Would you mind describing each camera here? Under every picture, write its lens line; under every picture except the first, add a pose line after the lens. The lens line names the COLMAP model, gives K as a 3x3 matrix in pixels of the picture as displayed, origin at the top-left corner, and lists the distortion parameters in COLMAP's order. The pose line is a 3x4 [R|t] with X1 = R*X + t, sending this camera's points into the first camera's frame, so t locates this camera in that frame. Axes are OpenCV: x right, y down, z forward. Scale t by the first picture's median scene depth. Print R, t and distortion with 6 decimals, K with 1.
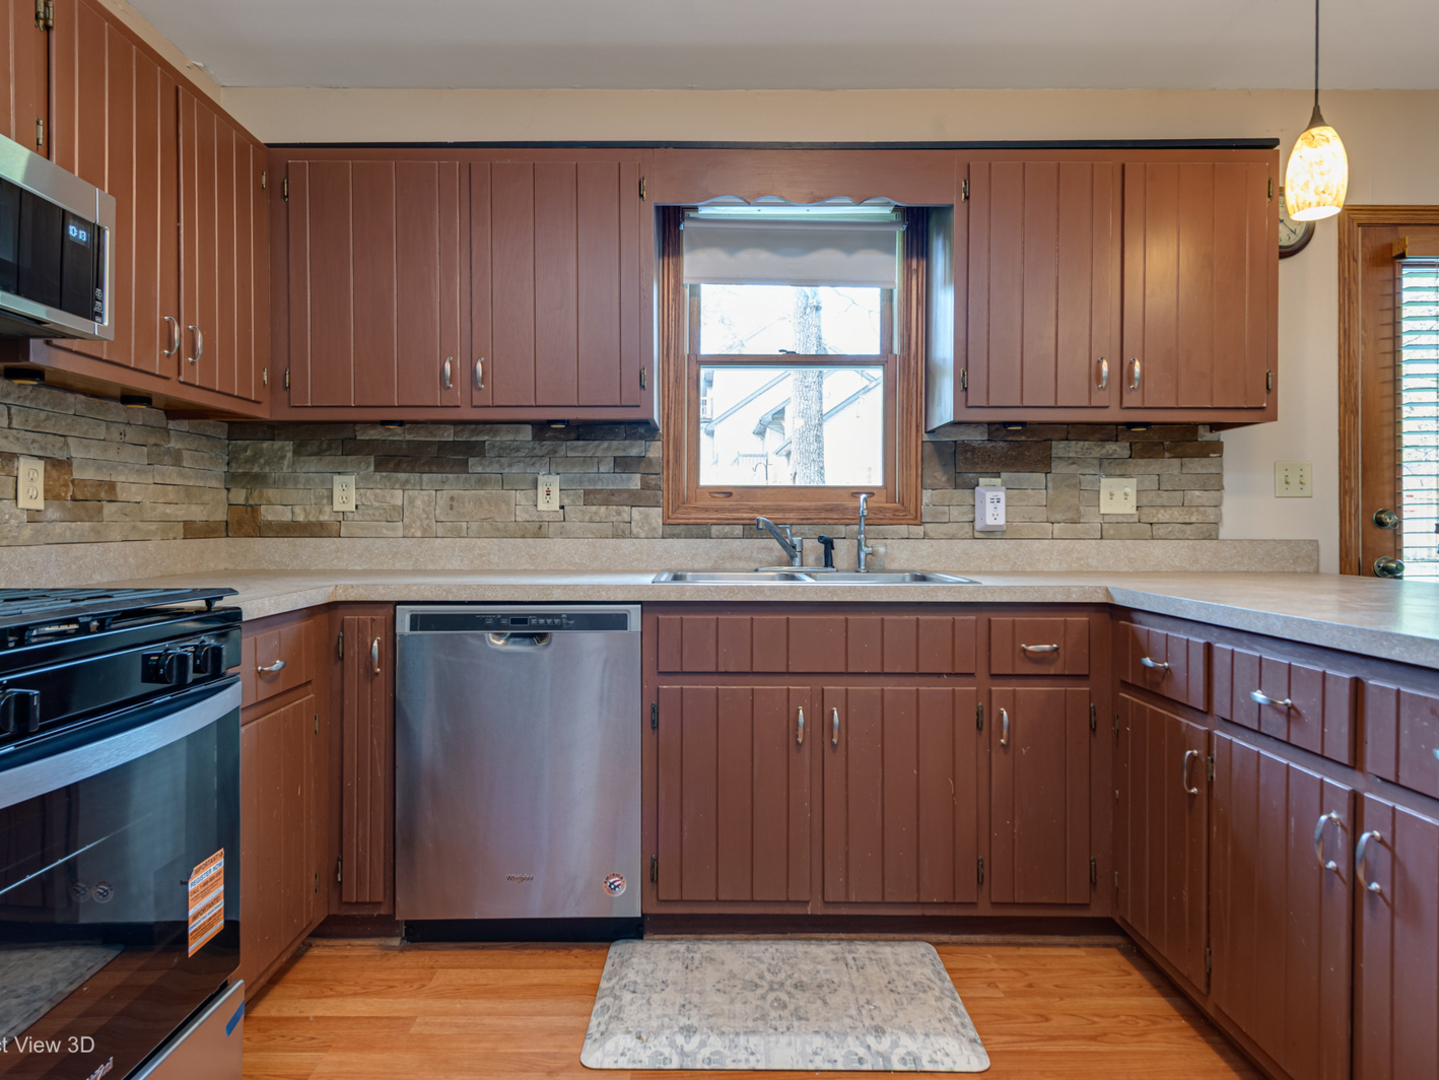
lens RADIAL K [[864.0, 0, 698.4], [0, 864.0, 528.8], [0, 0, 1]] dist [0.017755, -0.001103]
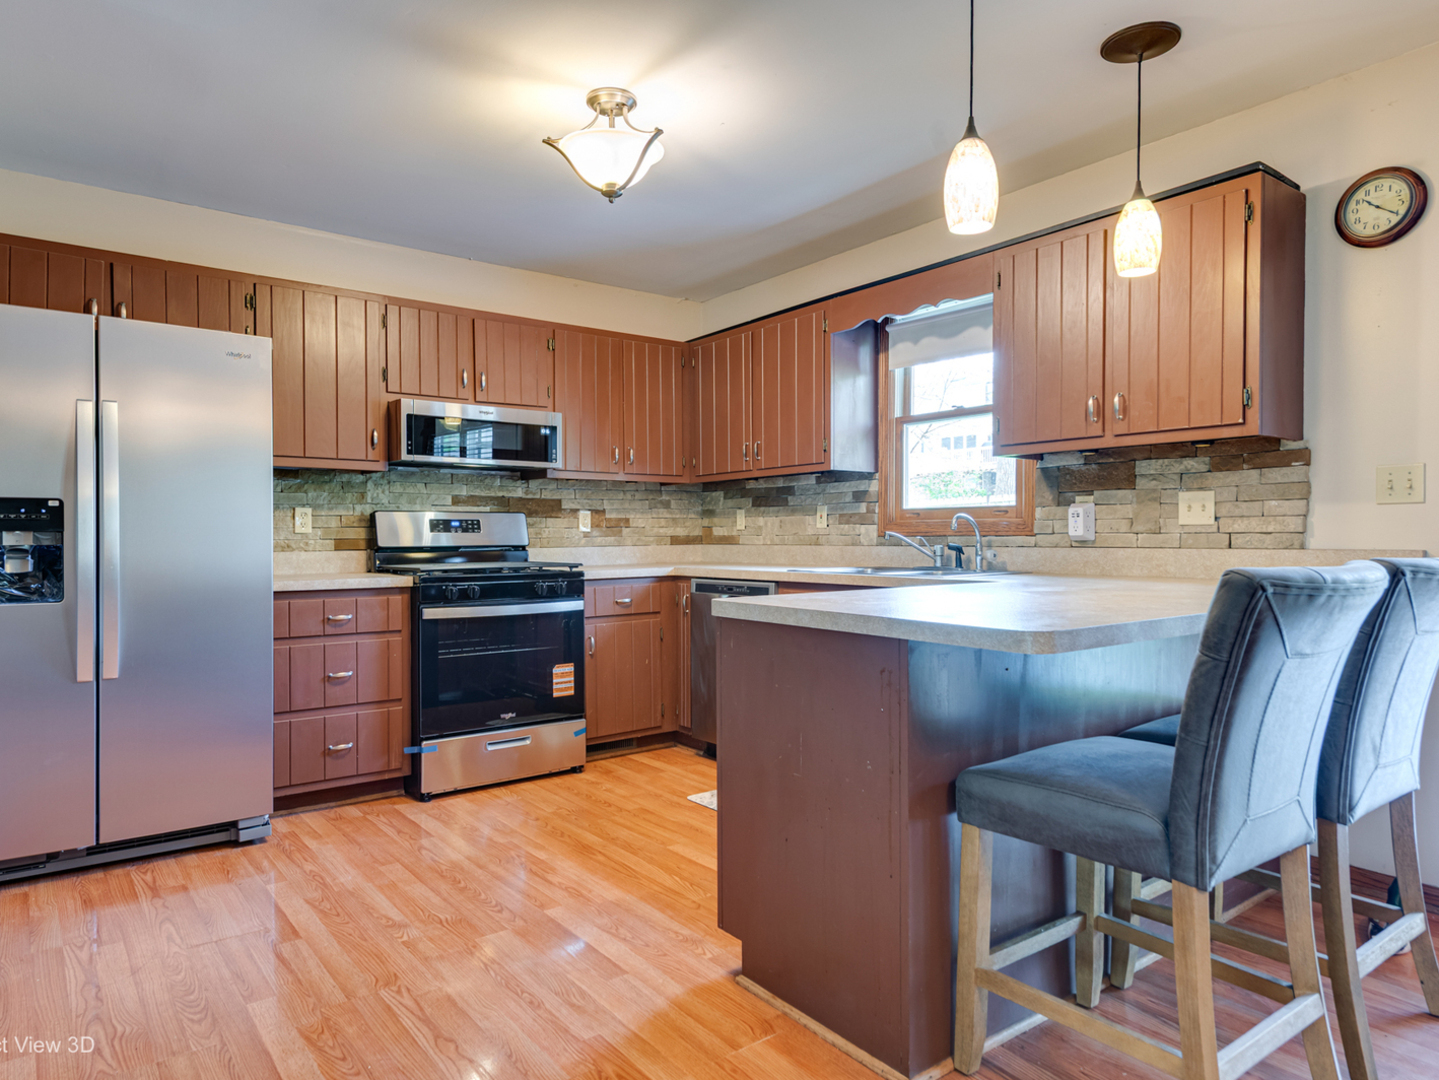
lens RADIAL K [[912.4, 0, 693.5], [0, 912.4, 544.1], [0, 0, 1]] dist [0.021543, -0.002520]
pose [[0.587905, 0.002213, -0.808927, 1.037691], [0.001185, 0.999993, 0.003598, 0.002045], [0.808929, -0.003074, 0.587899, -0.169281]]
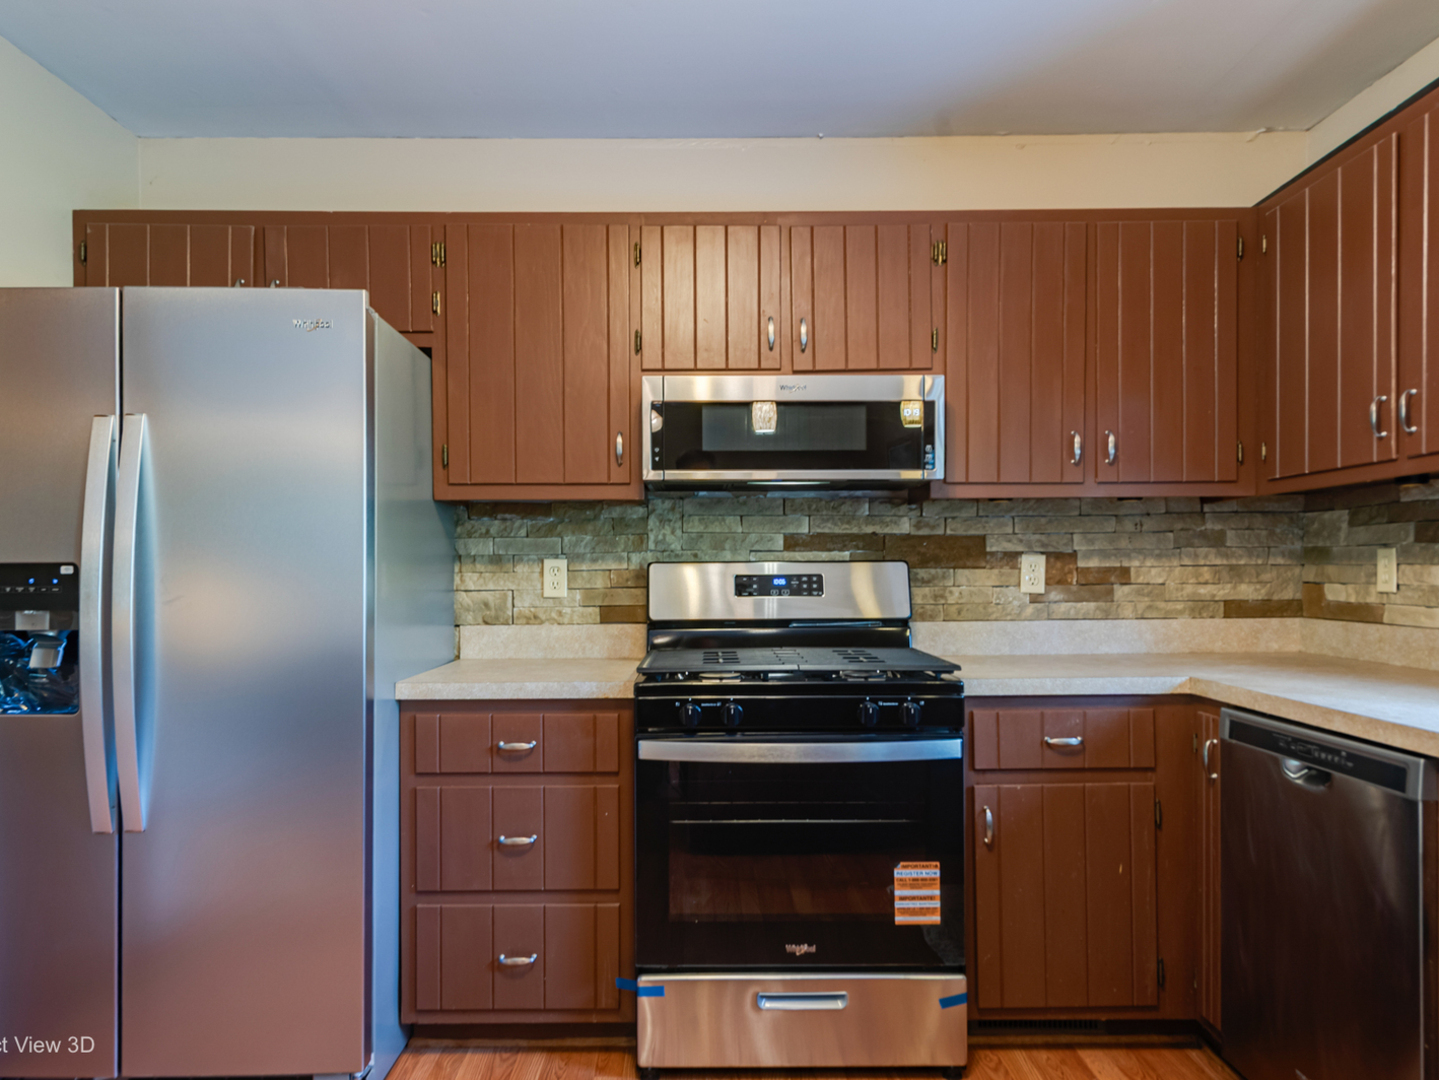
lens RADIAL K [[994.2, 0, 702.4], [0, 994.2, 577.9], [0, 0, 1]] dist [0.020236, -0.000245]
pose [[-0.006084, 0.008577, -0.999945, 0.534764], [0.000486, 0.999963, 0.008574, -0.042070], [0.999981, -0.000433, -0.006088, 0.365889]]
